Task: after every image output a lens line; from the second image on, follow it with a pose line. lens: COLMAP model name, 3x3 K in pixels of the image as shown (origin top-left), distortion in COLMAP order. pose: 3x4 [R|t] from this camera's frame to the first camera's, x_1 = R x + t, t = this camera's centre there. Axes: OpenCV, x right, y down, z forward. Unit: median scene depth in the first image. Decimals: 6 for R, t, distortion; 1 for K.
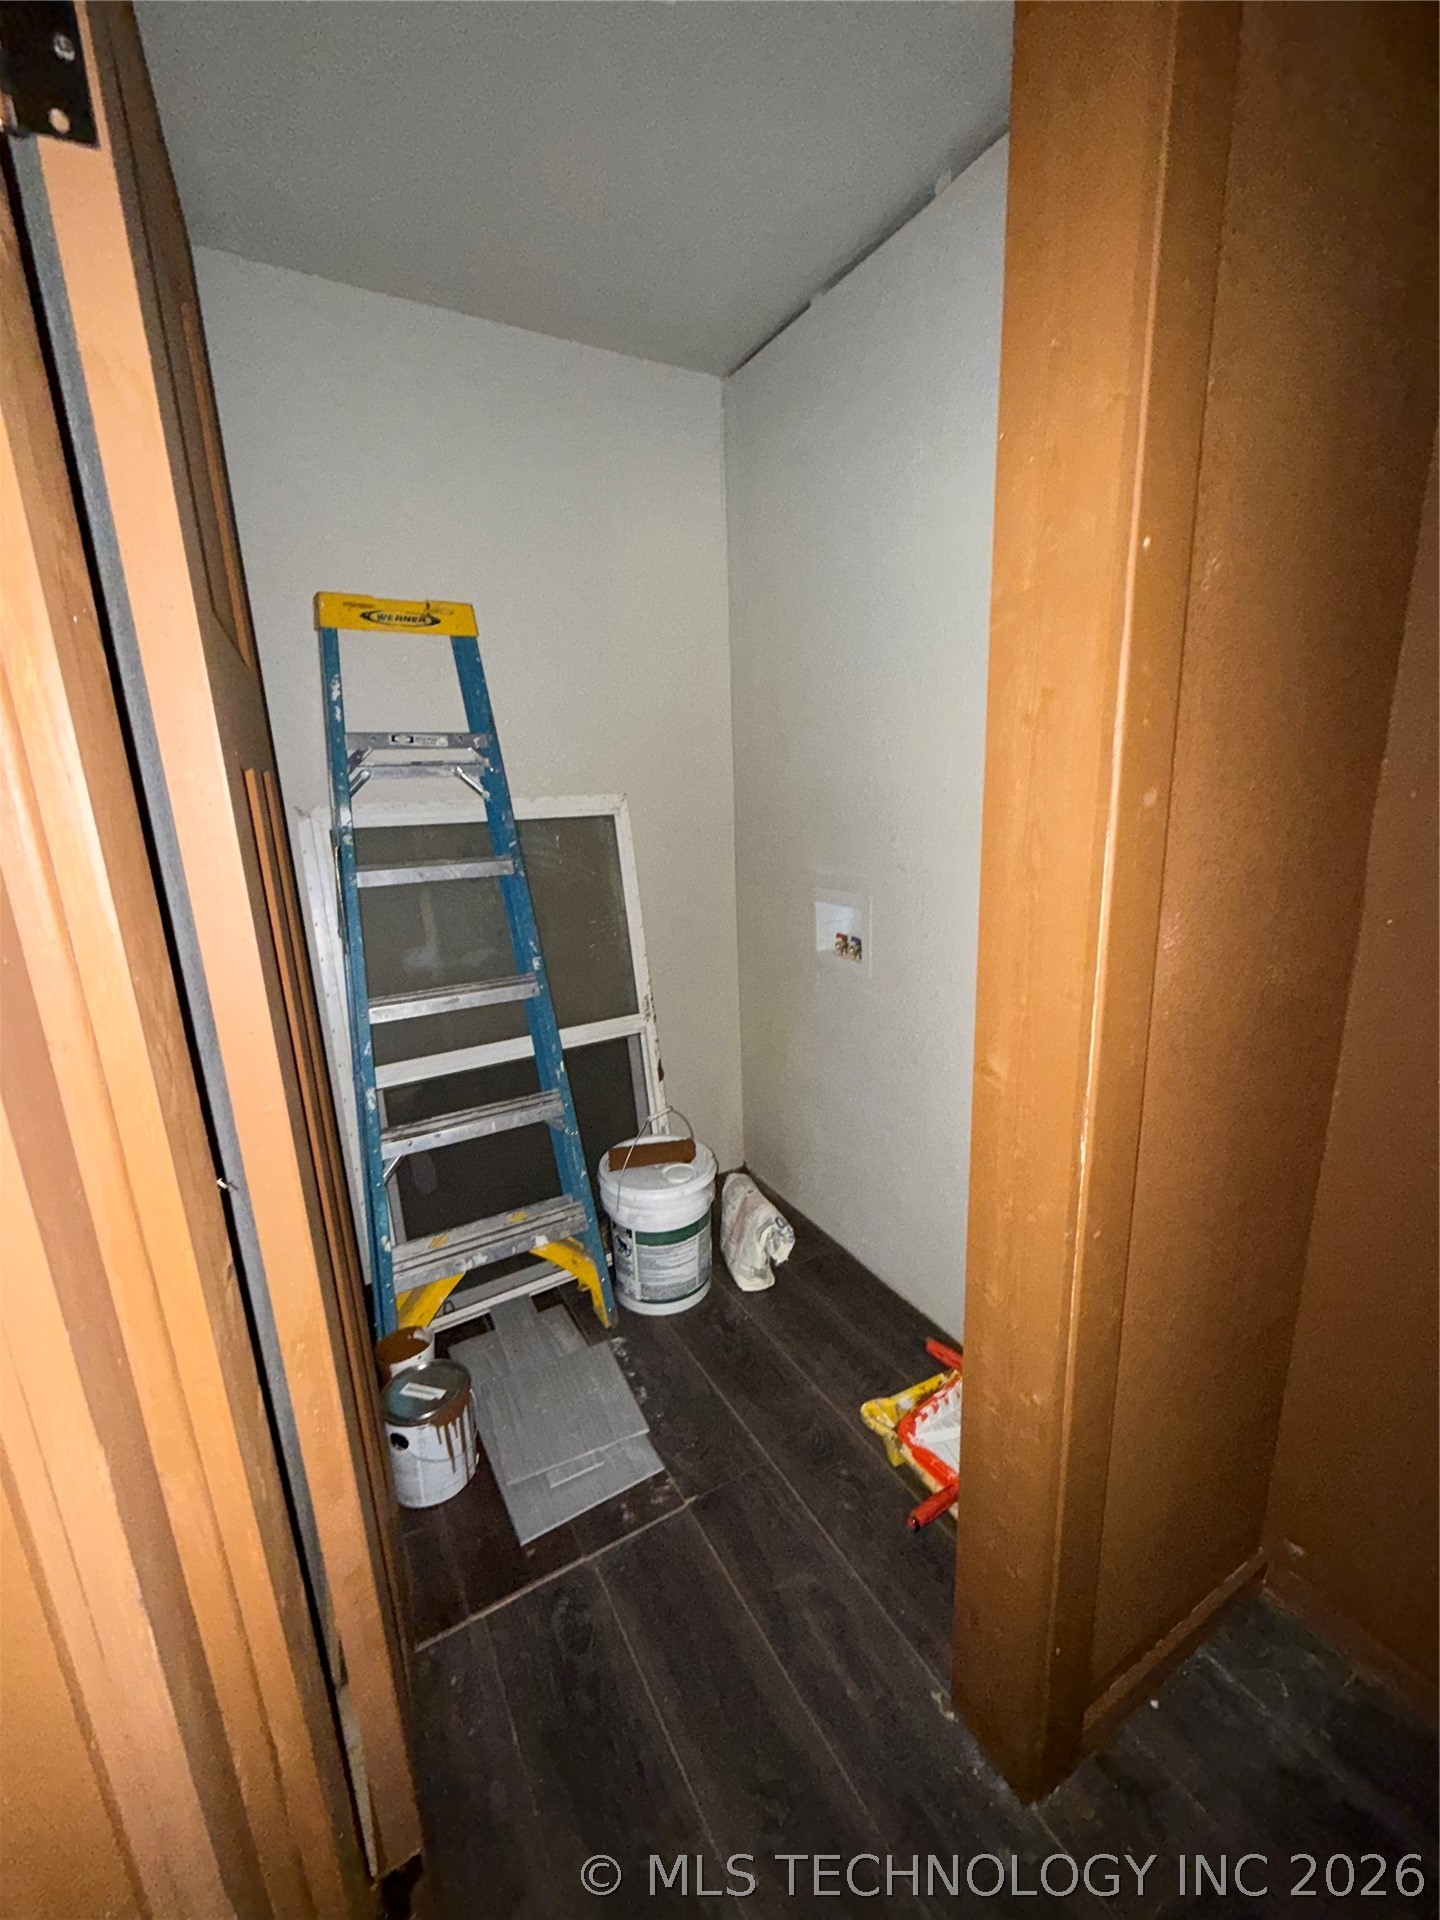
lens RADIAL K [[776.0, 0, 721.8], [0, 776.0, 965.7], [0, 0, 1]] dist [0.000735, -0.000037]
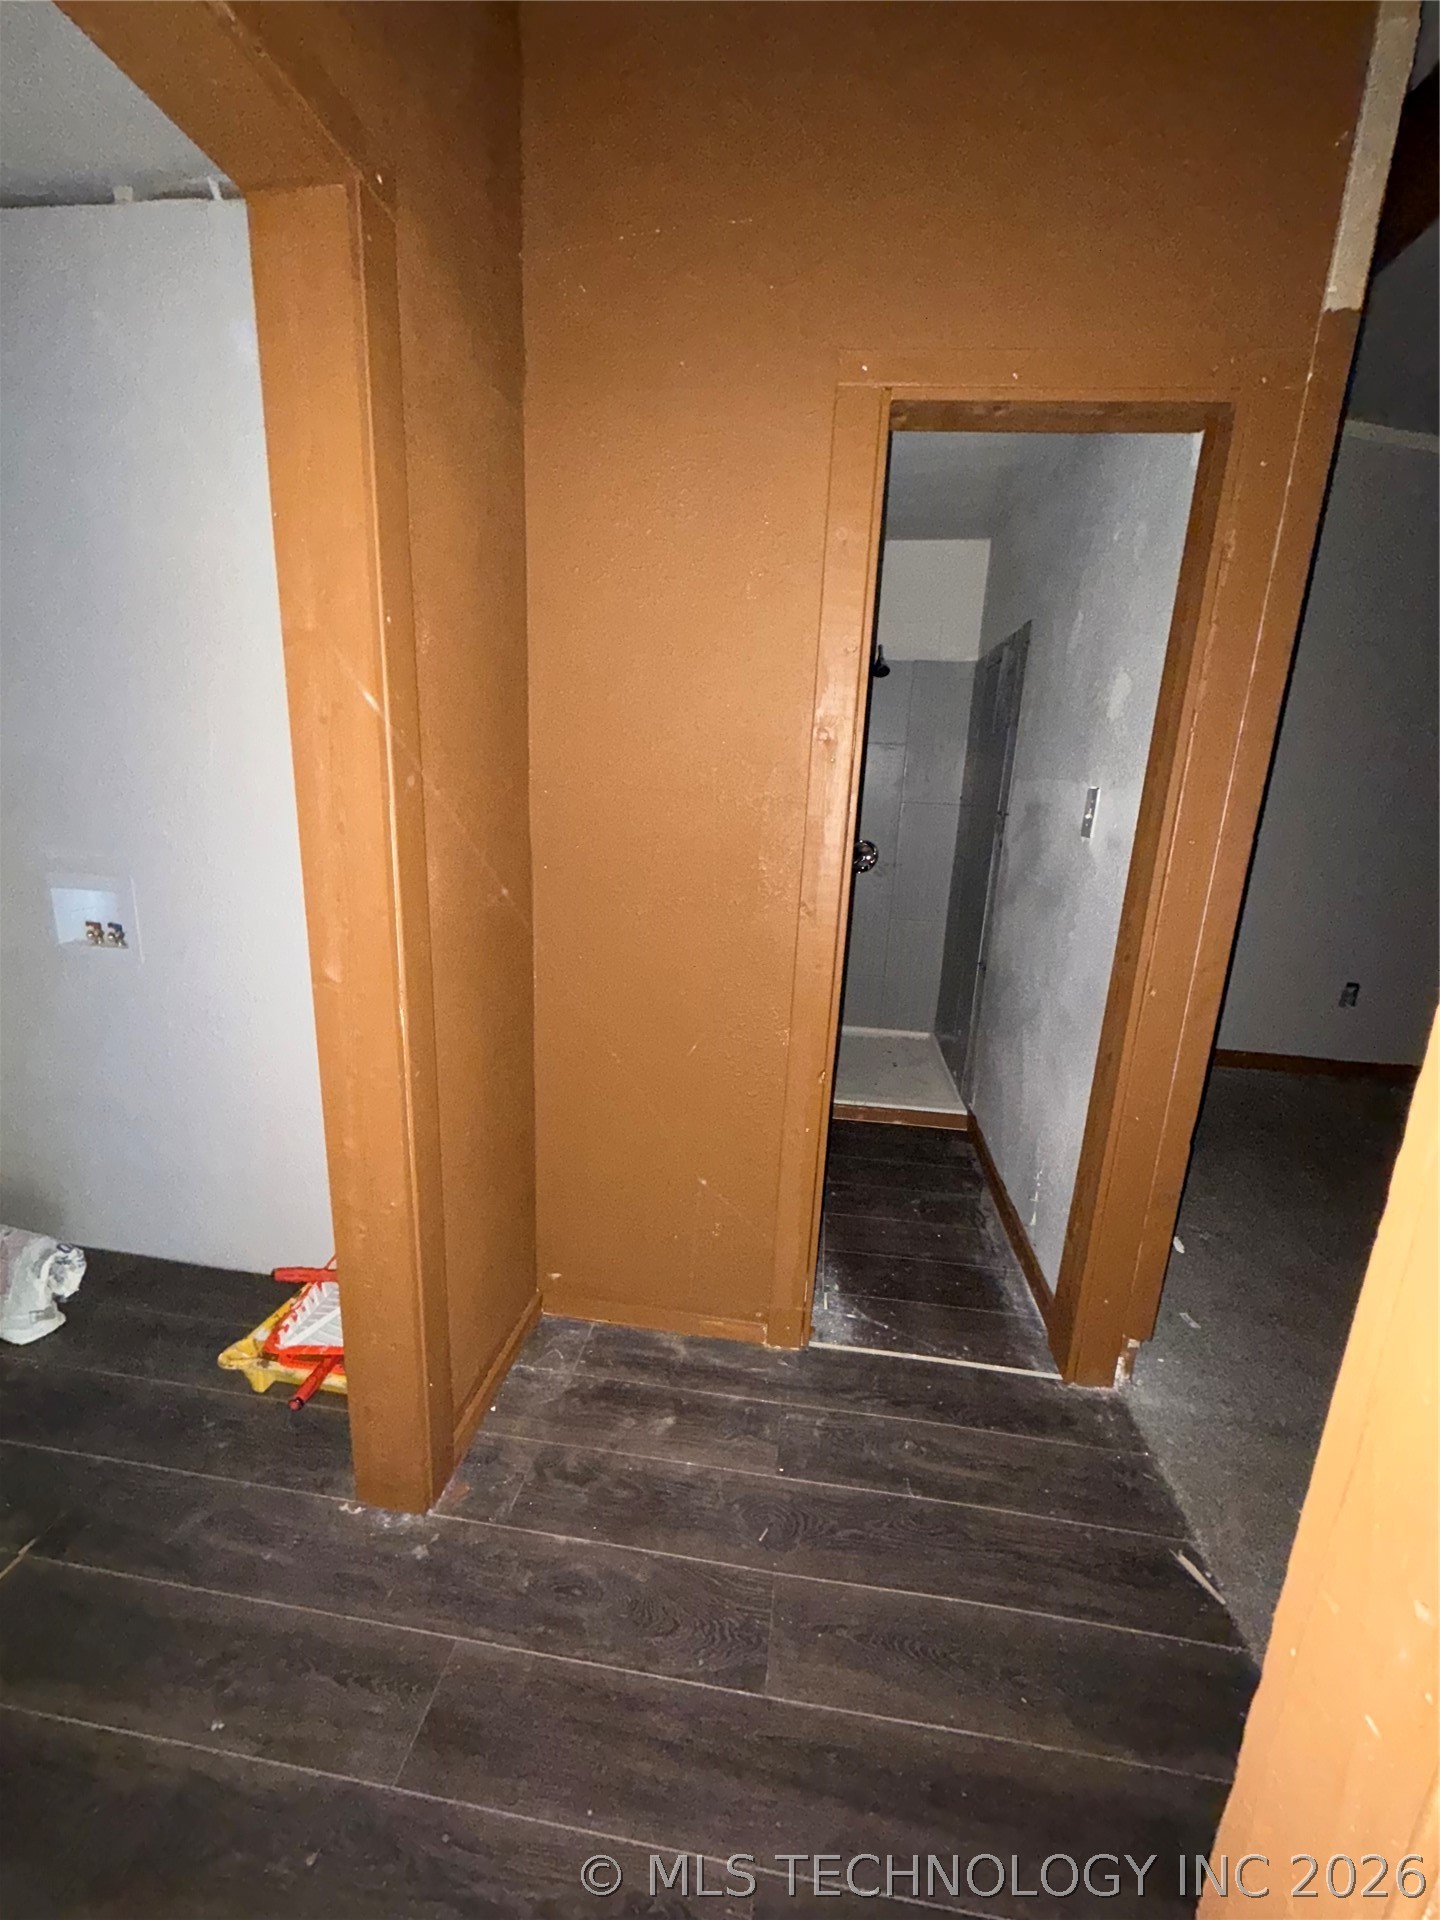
lens RADIAL K [[776.0, 0, 721.8], [0, 776.0, 965.7], [0, 0, 1]] dist [0.000735, -0.000037]
pose [[0.608774, -0.121742, 0.783947, -0.185135], [0.122928, 0.990696, 0.058389, 0.075713], [-0.783762, 0.060823, 0.618076, -0.238994]]
